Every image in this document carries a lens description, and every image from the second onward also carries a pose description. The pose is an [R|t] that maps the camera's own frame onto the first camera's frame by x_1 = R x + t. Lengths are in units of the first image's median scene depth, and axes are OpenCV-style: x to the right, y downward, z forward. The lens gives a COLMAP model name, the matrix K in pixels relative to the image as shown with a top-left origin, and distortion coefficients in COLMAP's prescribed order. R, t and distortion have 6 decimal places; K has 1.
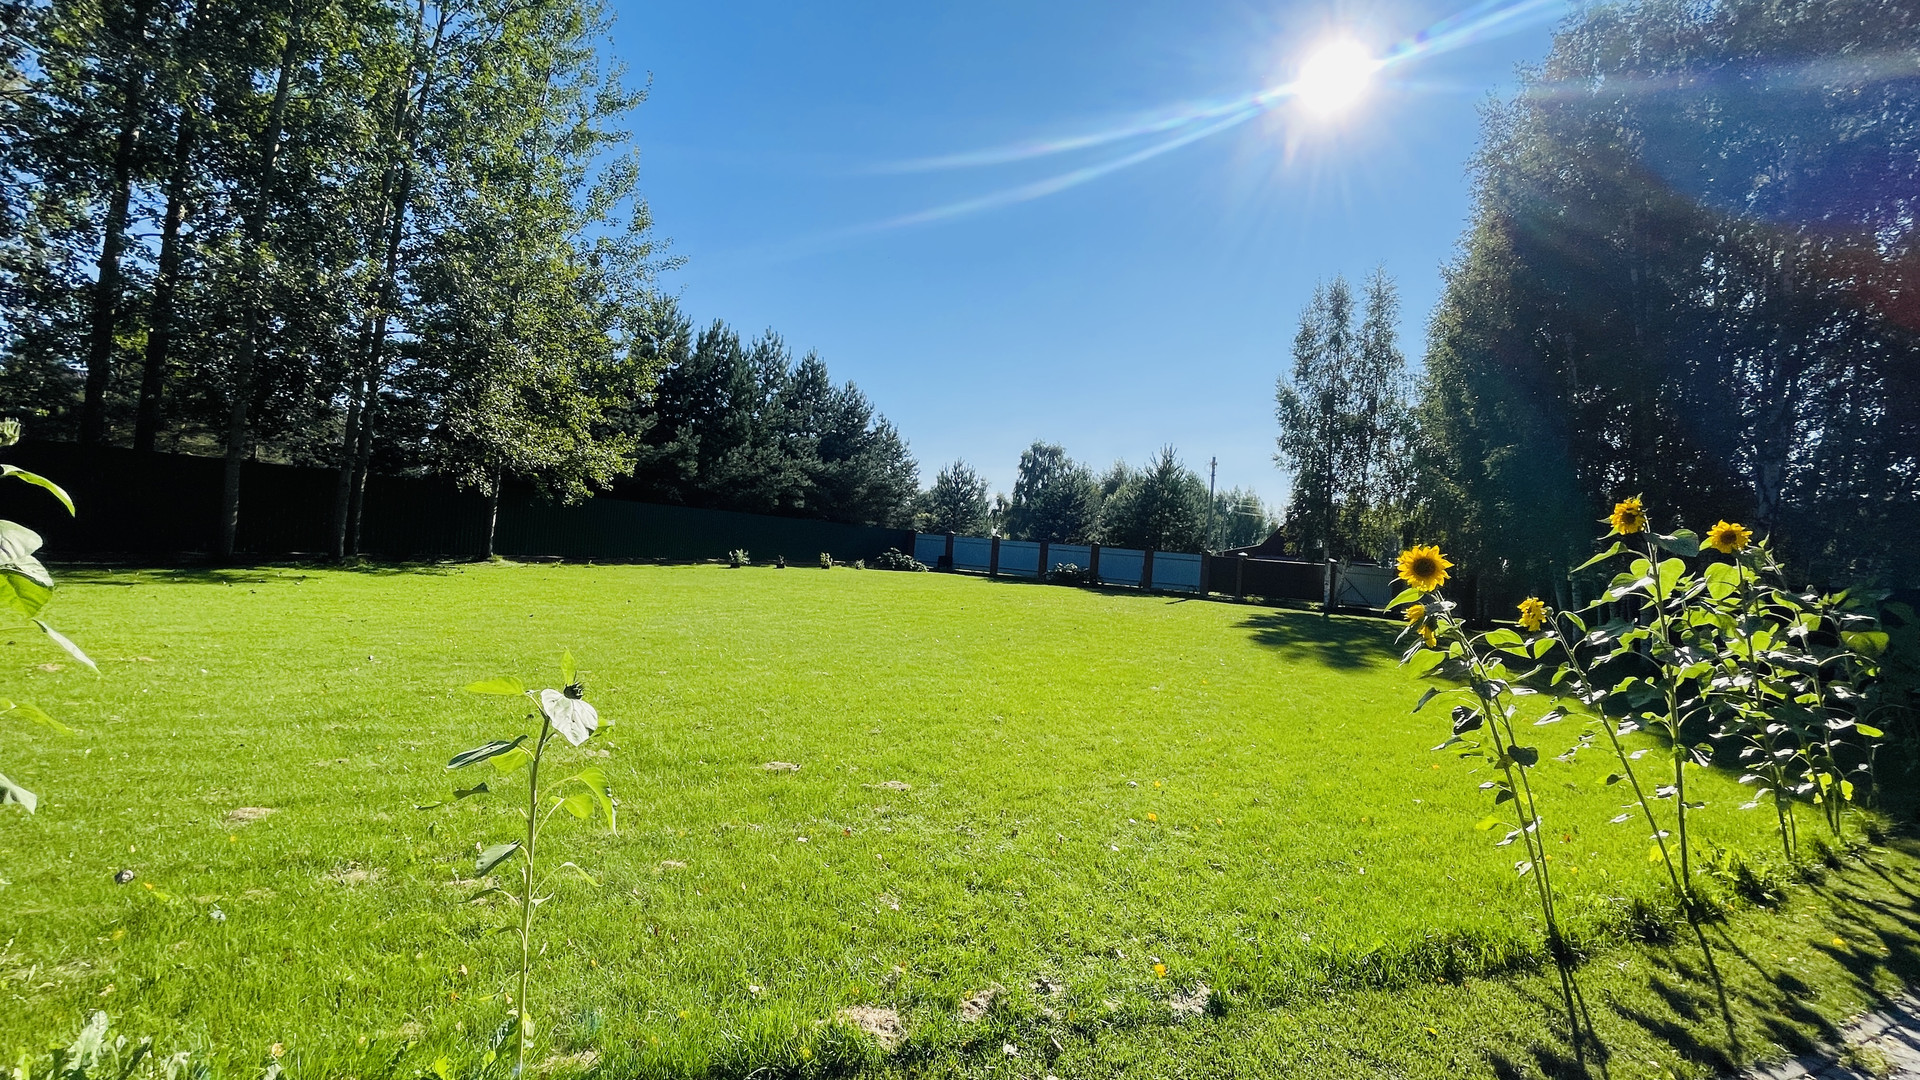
lens RADIAL K [[762.5, 0, 945.8], [0, 762.5, 548.1], [0, 0, 1]] dist [-0.008996, 0.000063]
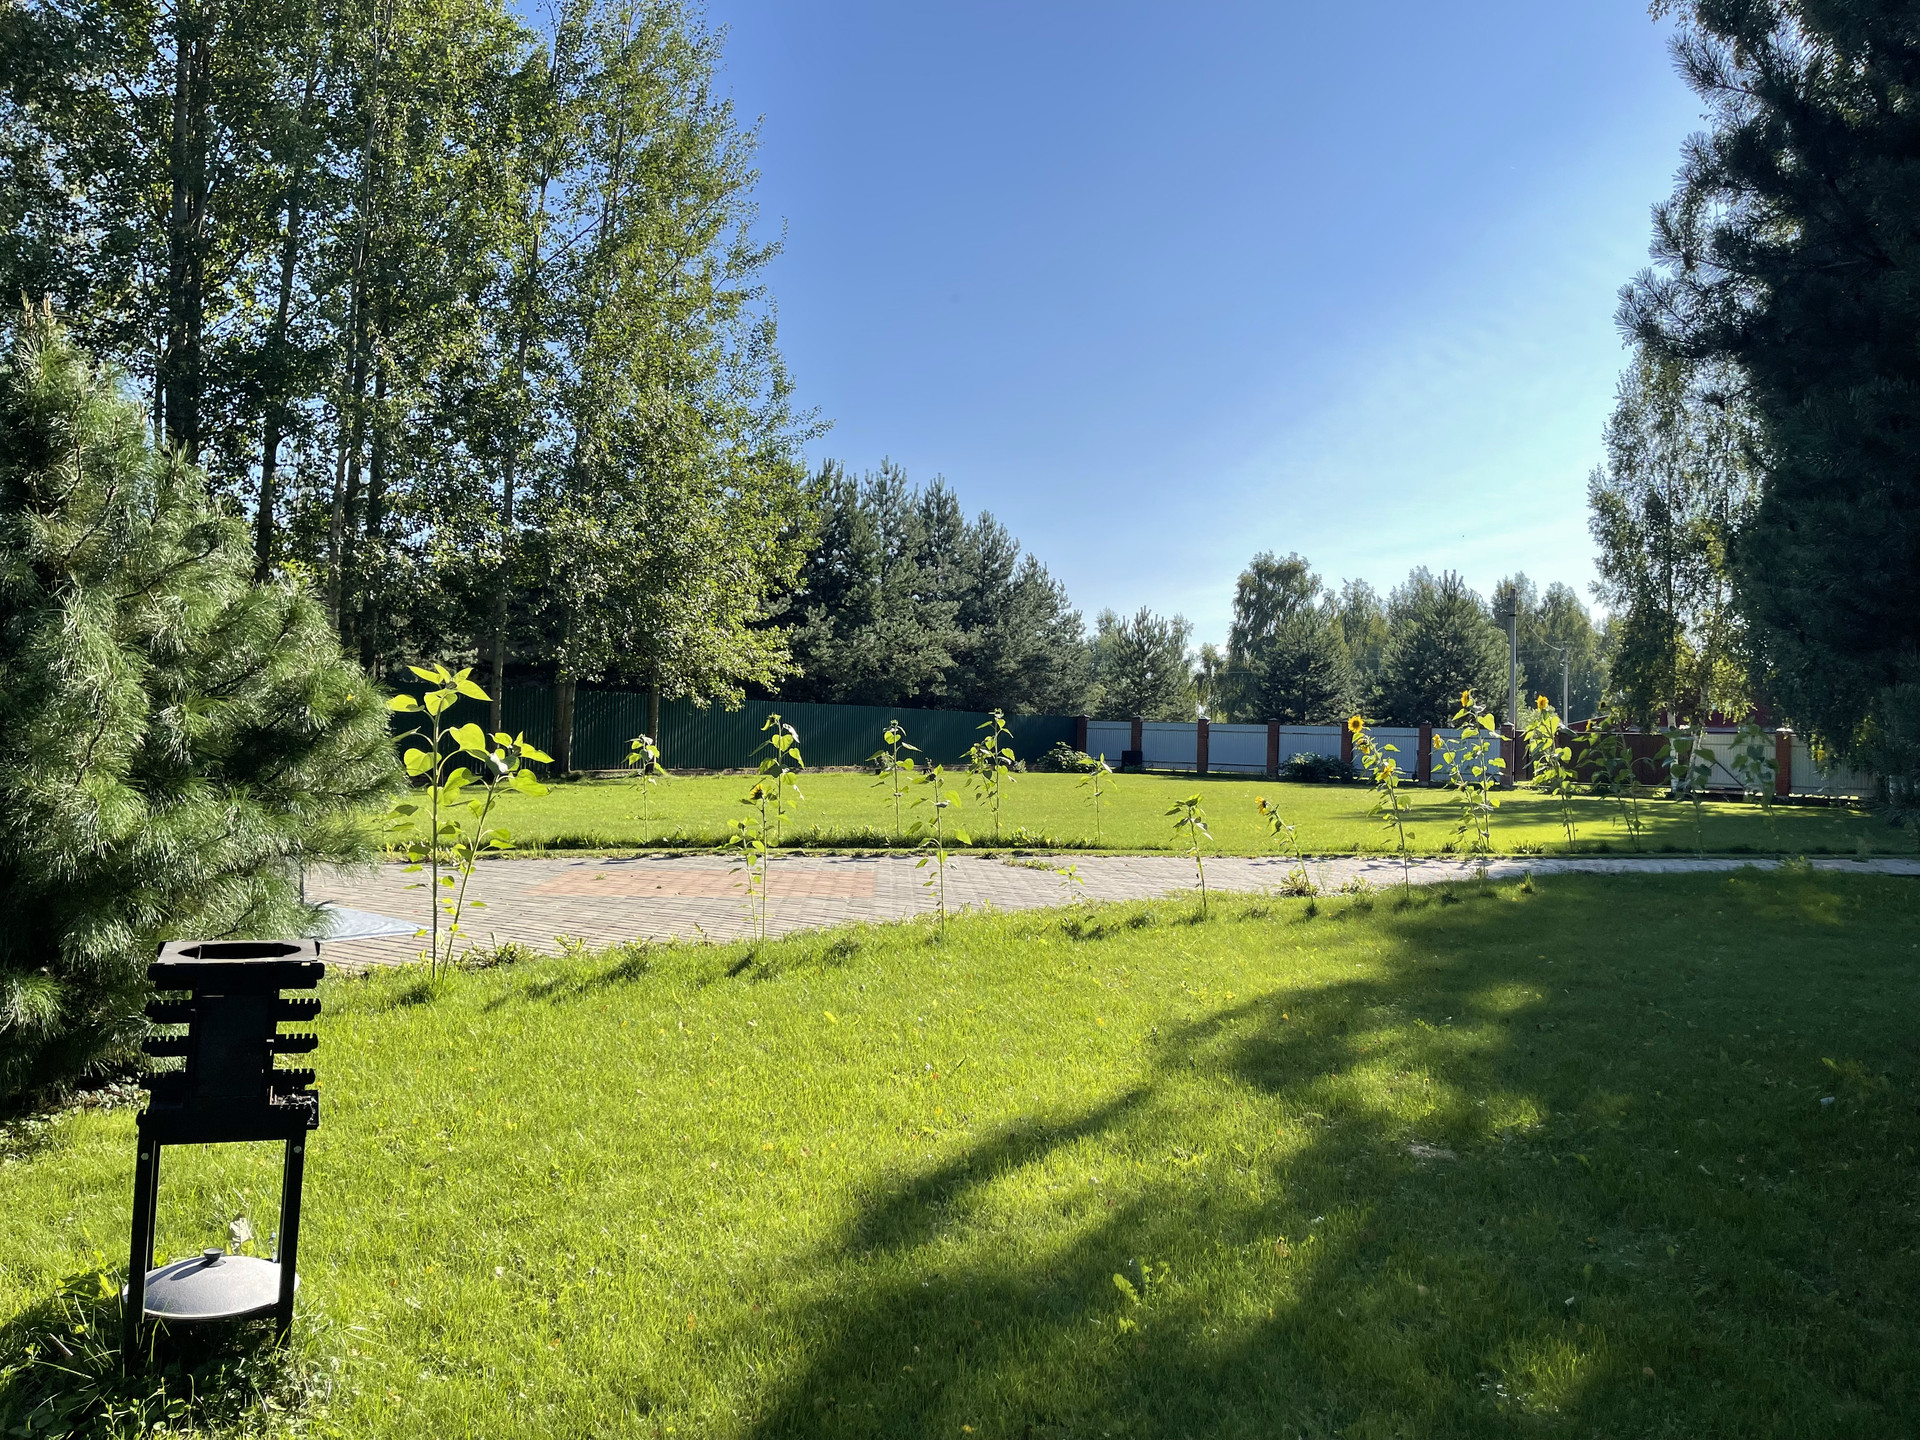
lens RADIAL K [[1468.2, 0, 986.2], [0, 1468.2, 740.2], [0, 0, 1]] dist [0.068242, -0.088019]
pose [[0.995284, -0.051612, -0.082136, -0.025756], [0.051187, 0.998663, -0.007273, 0.004364], [0.082402, 0.003034, 0.996595, -0.414259]]
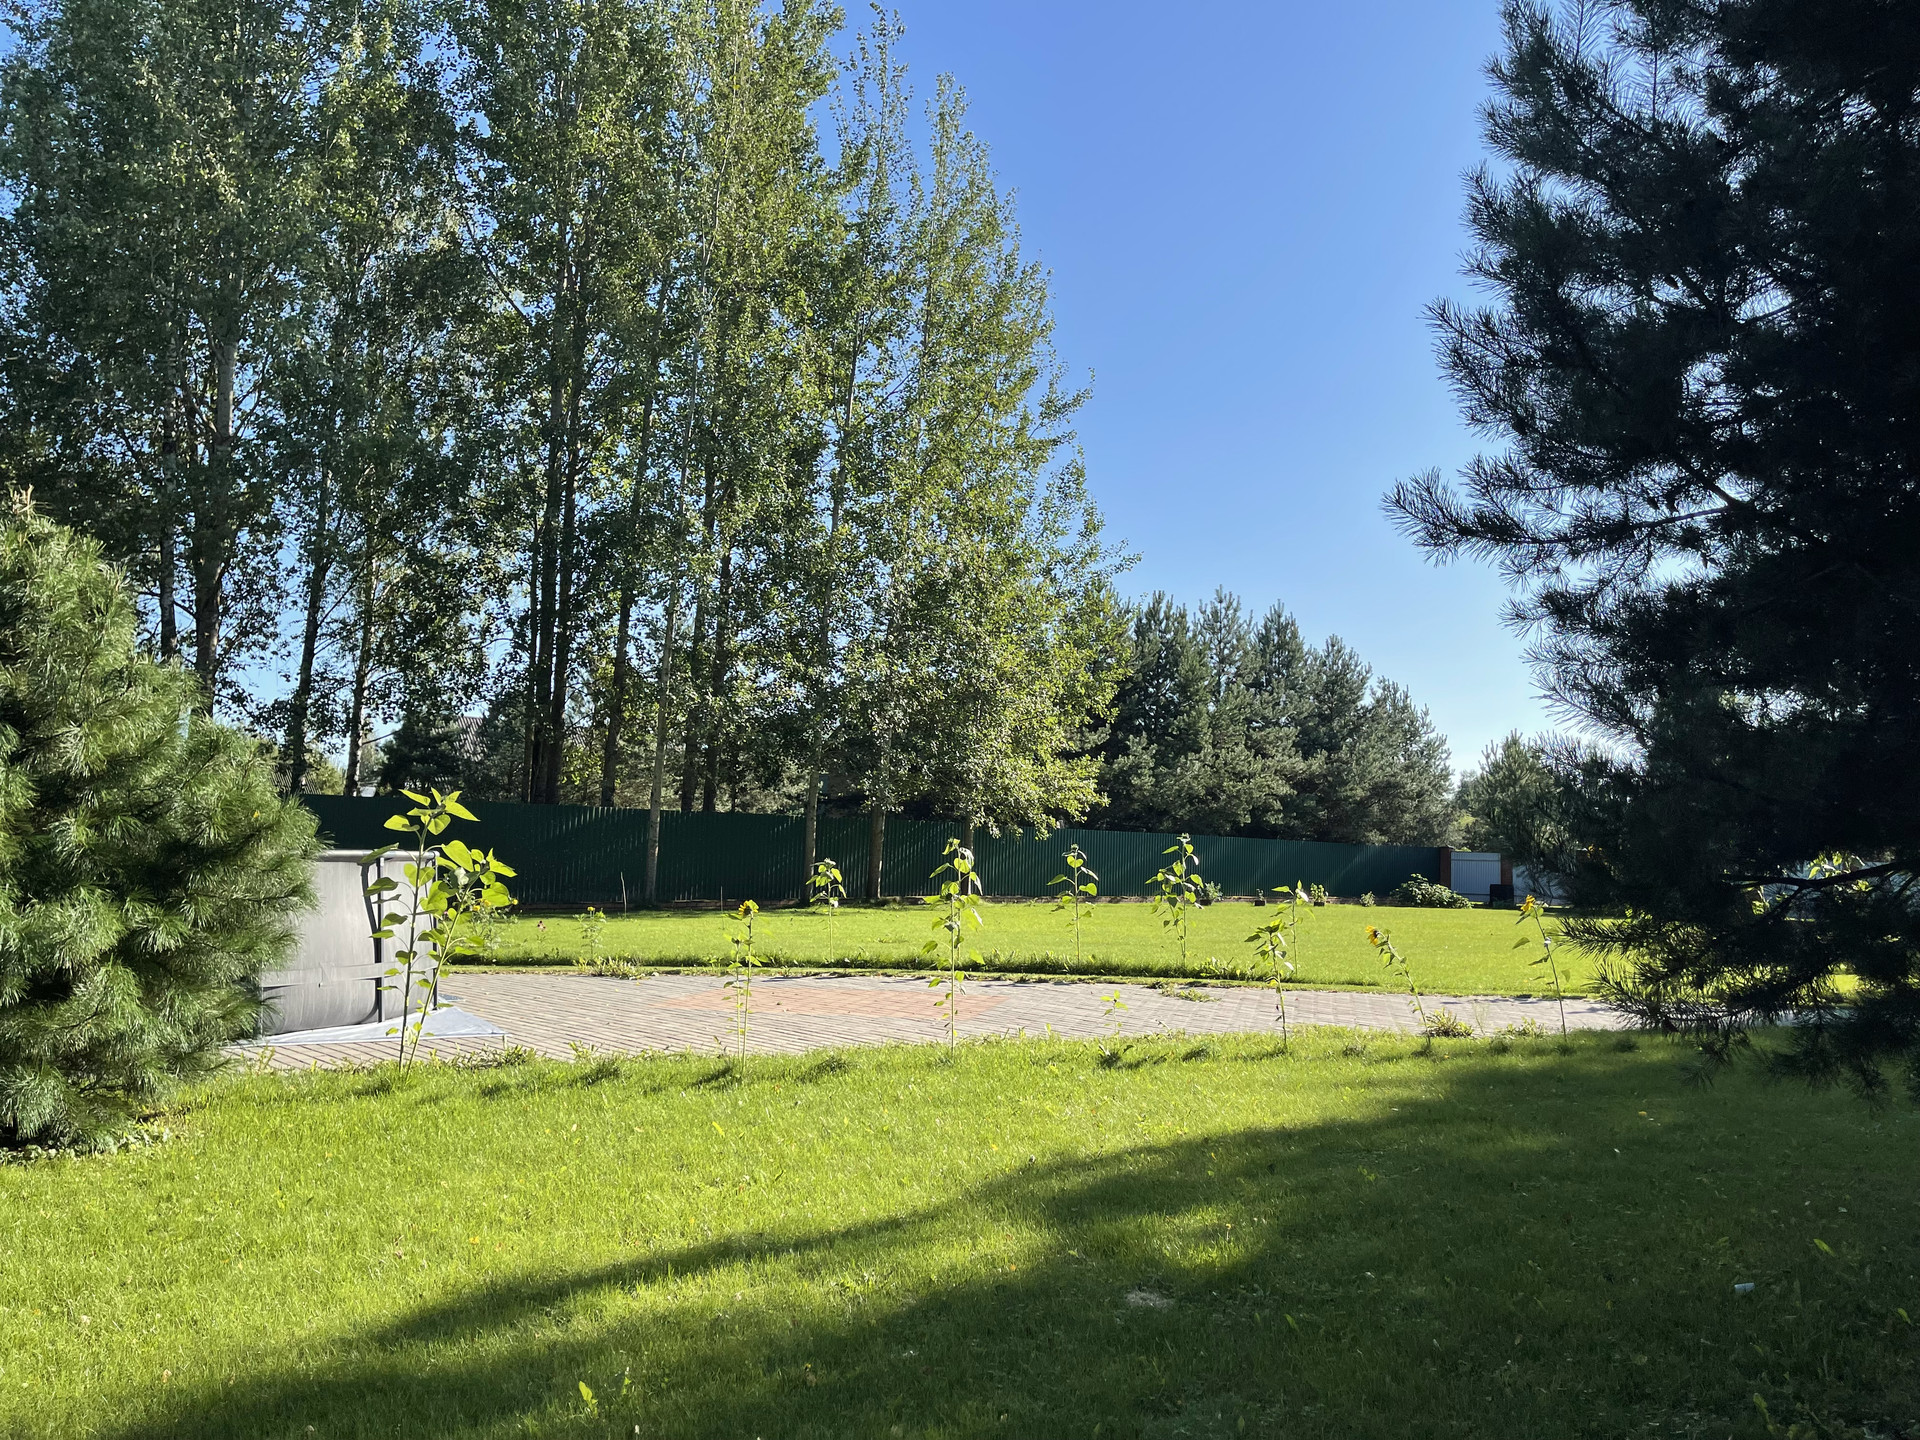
lens RADIAL K [[1468.2, 0, 972.1], [0, 1468.2, 722.8], [0, 0, 1]] dist [0.068242, -0.088019]
pose [[0.930975, -0.082461, -0.355649, 0.044738], [0.041467, 0.991737, -0.121398, 0.009853], [0.362721, 0.098271, 0.926702, -0.399767]]
